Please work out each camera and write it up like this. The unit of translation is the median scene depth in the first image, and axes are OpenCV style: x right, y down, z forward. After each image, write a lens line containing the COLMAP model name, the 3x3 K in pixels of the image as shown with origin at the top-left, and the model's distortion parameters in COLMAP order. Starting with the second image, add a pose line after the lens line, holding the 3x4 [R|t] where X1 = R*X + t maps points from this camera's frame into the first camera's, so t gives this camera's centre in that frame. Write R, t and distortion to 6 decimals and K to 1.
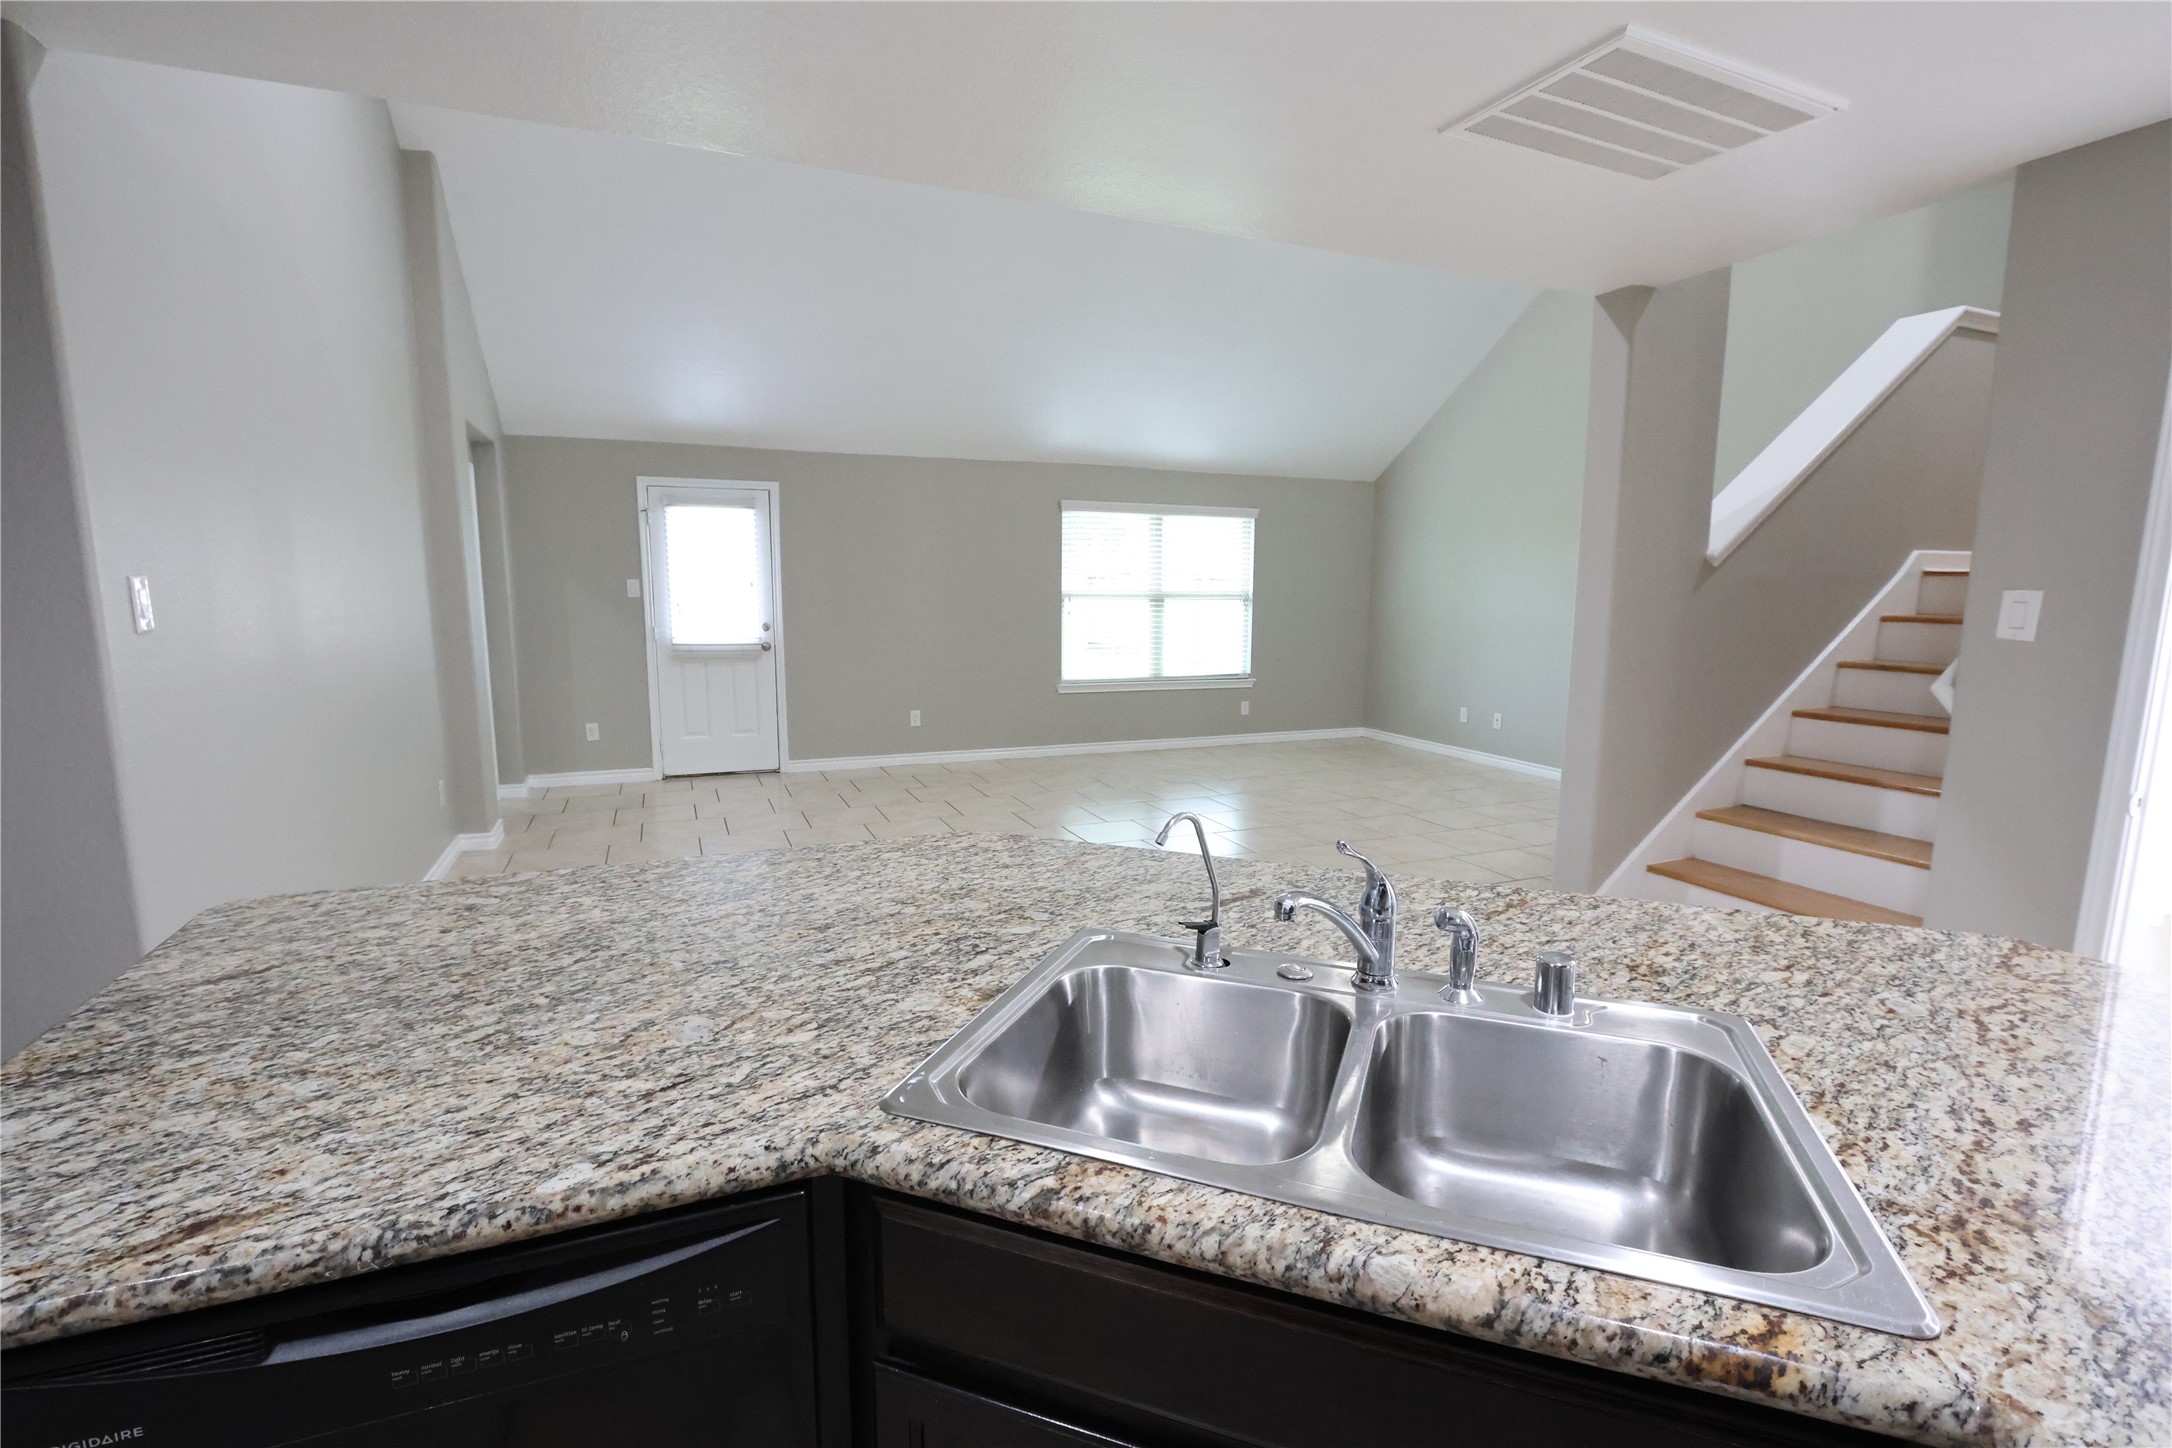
lens RADIAL K [[996.9, 0, 1080.9], [0, 996.9, 734.9], [0, 0, 1]] dist [-0.019439, 0.003102]
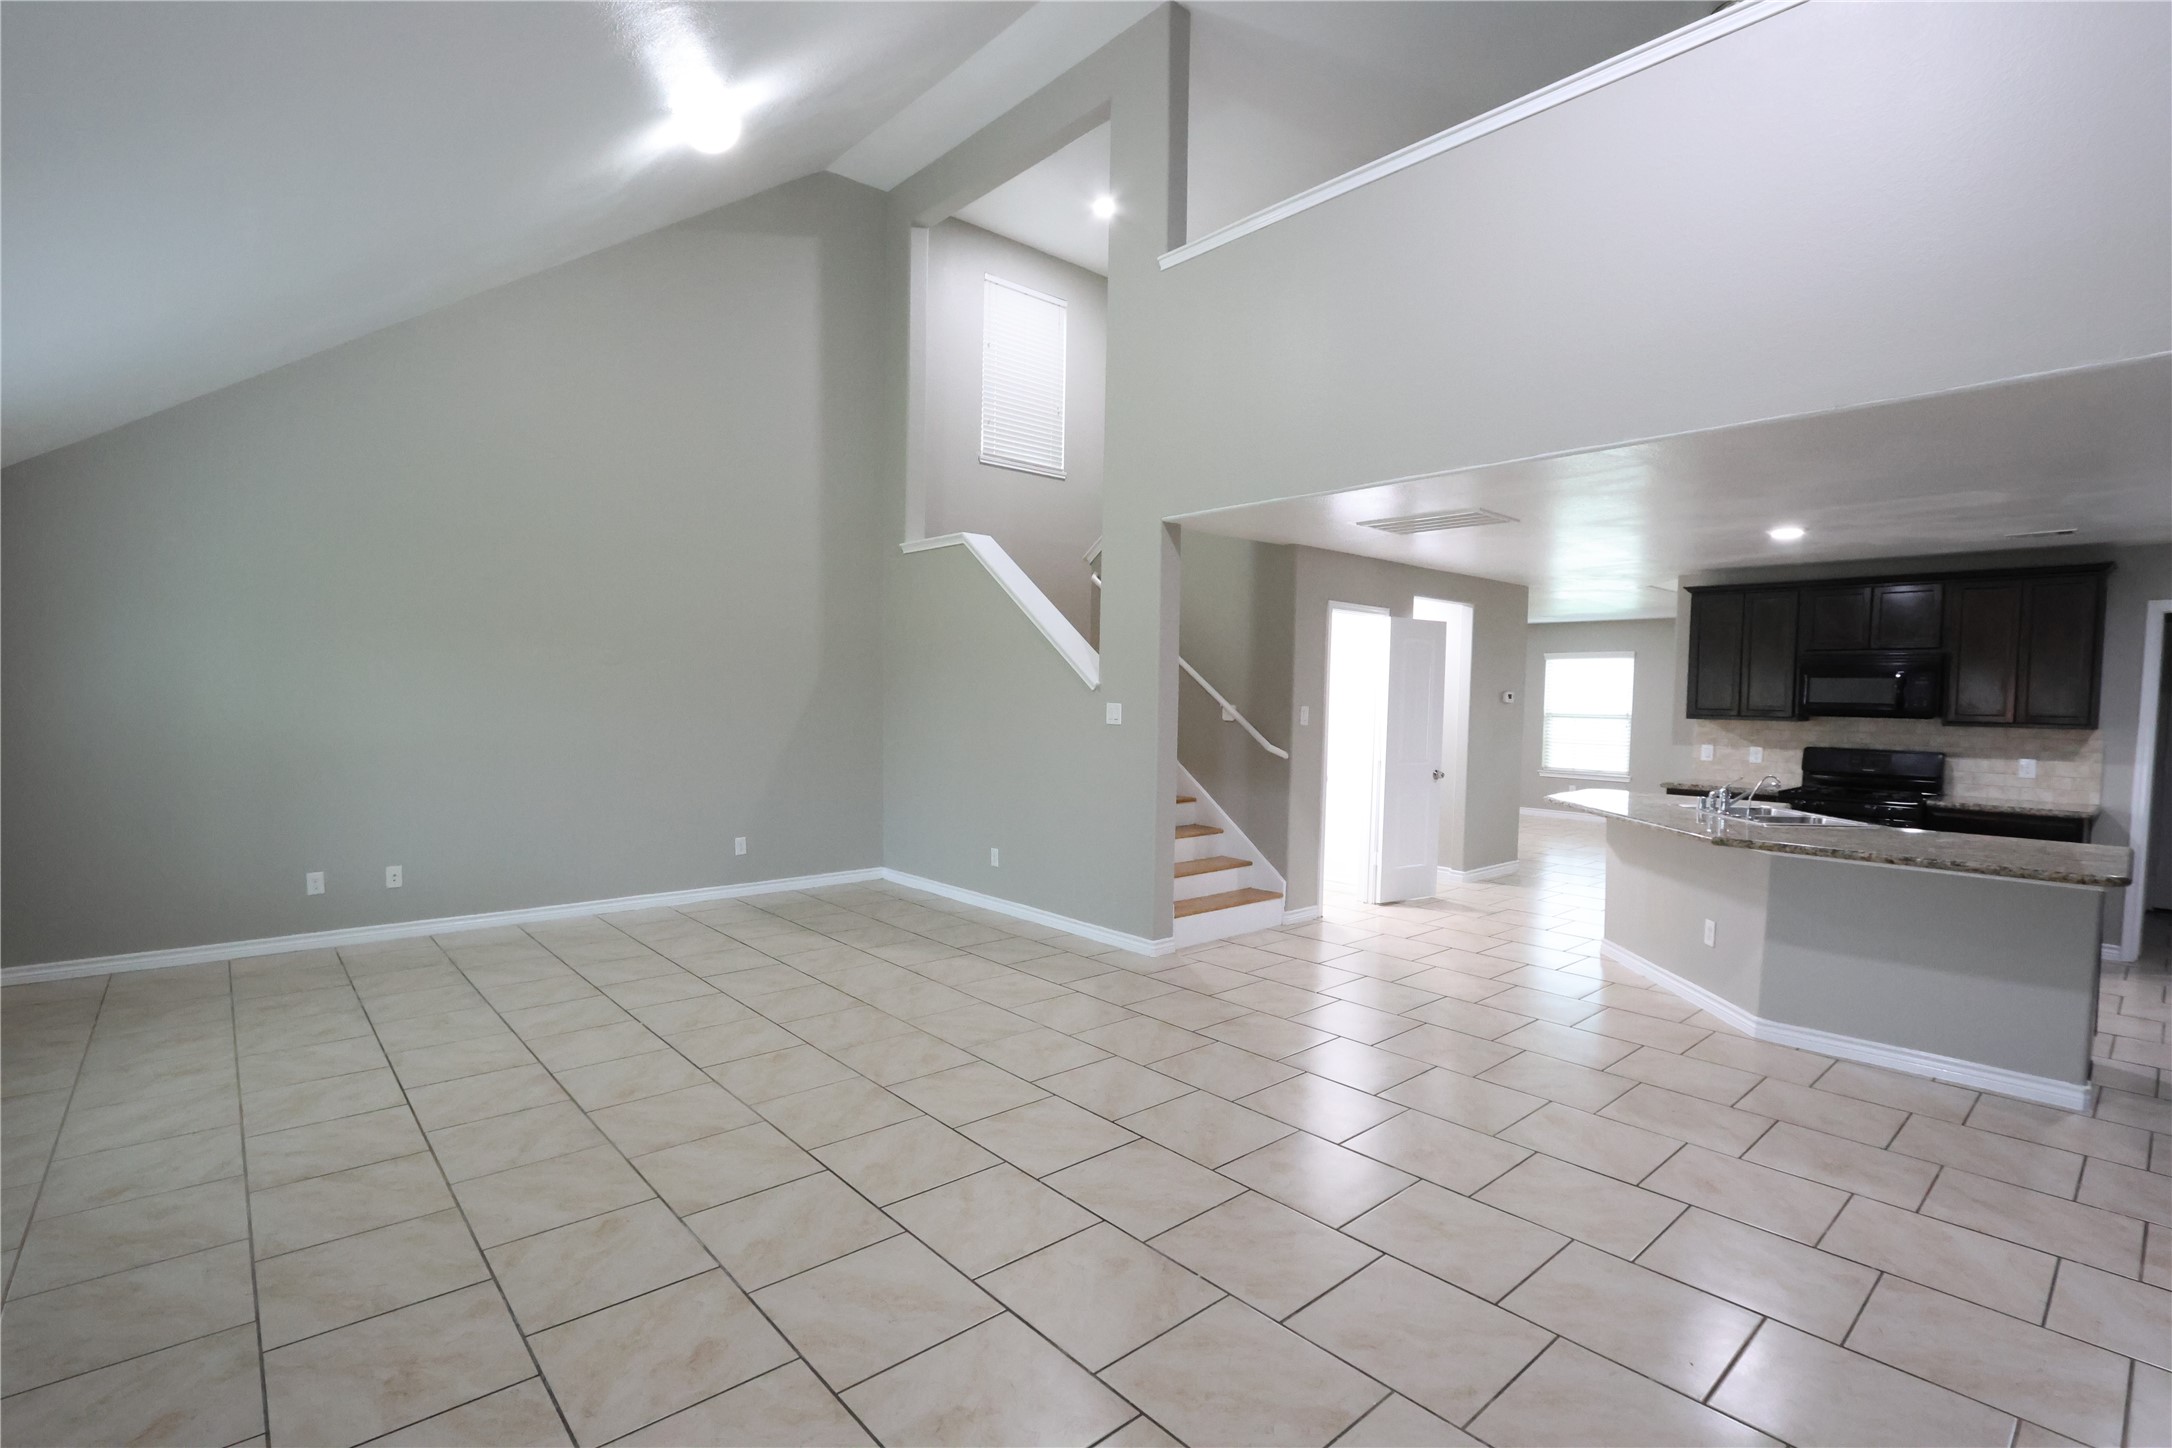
lens RADIAL K [[996.9, 0, 1087.6], [0, 996.9, 743.0], [0, 0, 1]] dist [-0.019439, 0.003102]
pose [[-0.326496, -0.058365, 0.943395, -0.453967], [0.123590, 0.986887, 0.103828, -0.132379], [-0.937084, 0.150493, -0.315001, 0.795256]]
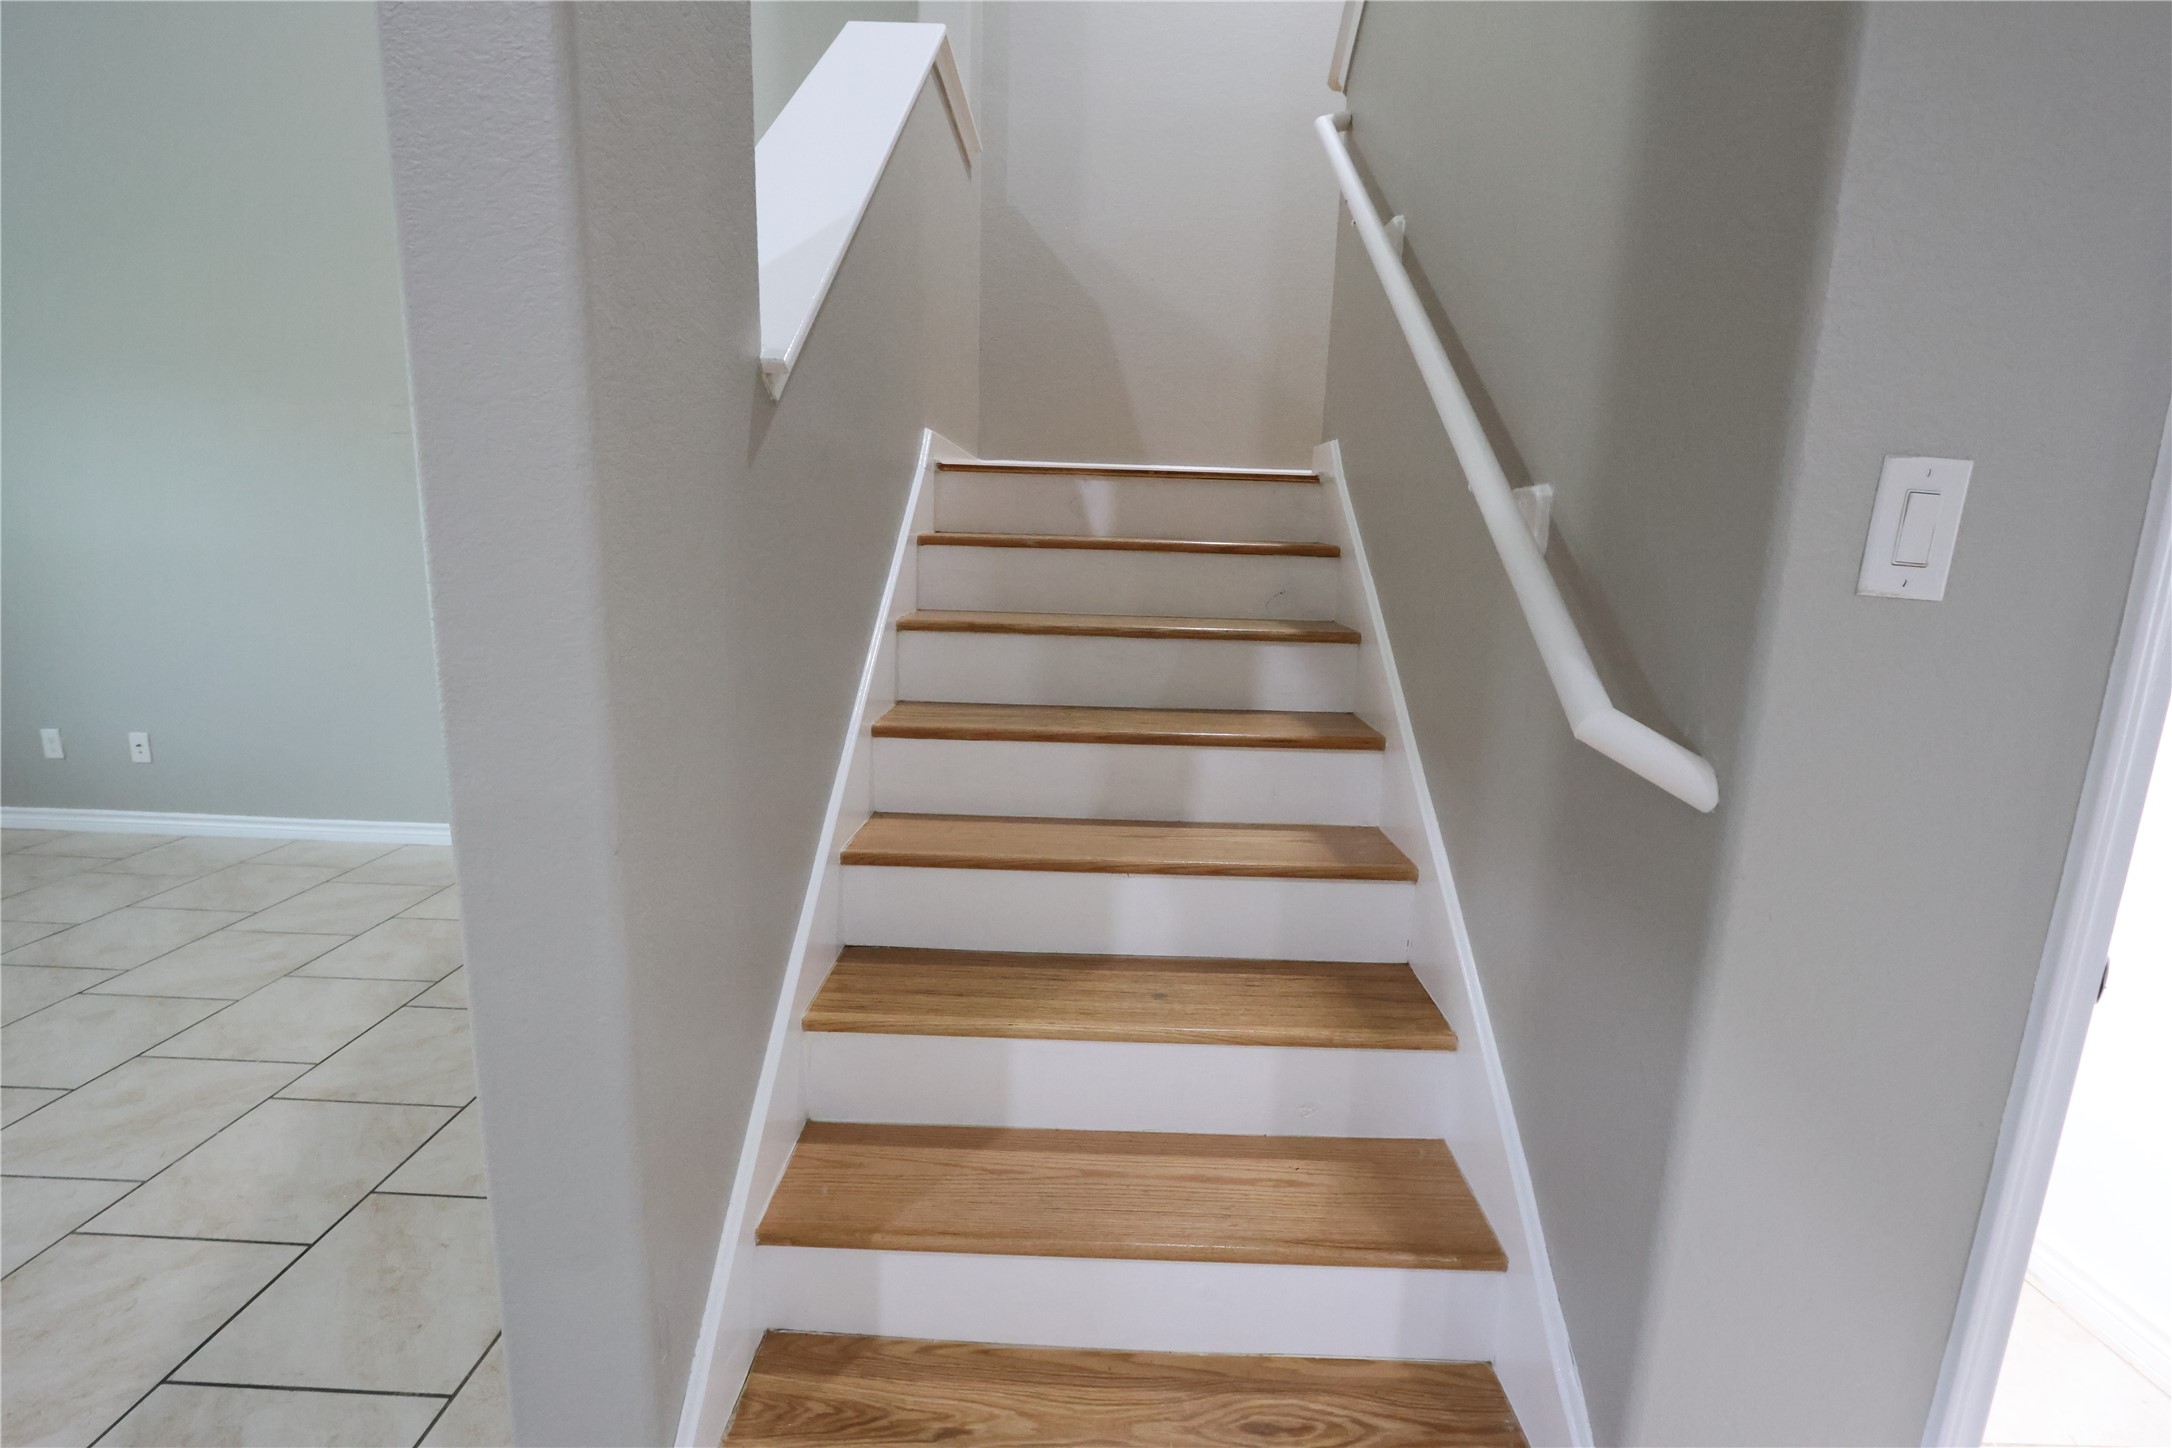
lens RADIAL K [[996.9, 0, 1086.8], [0, 996.9, 730.0], [0, 0, 1]] dist [-0.019439, 0.003102]
pose [[0.391206, -0.169948, 0.904475, 0.166615], [0.107223, 0.984525, 0.138613, -0.043678], [-0.914035, 0.042755, 0.403375, 0.377156]]
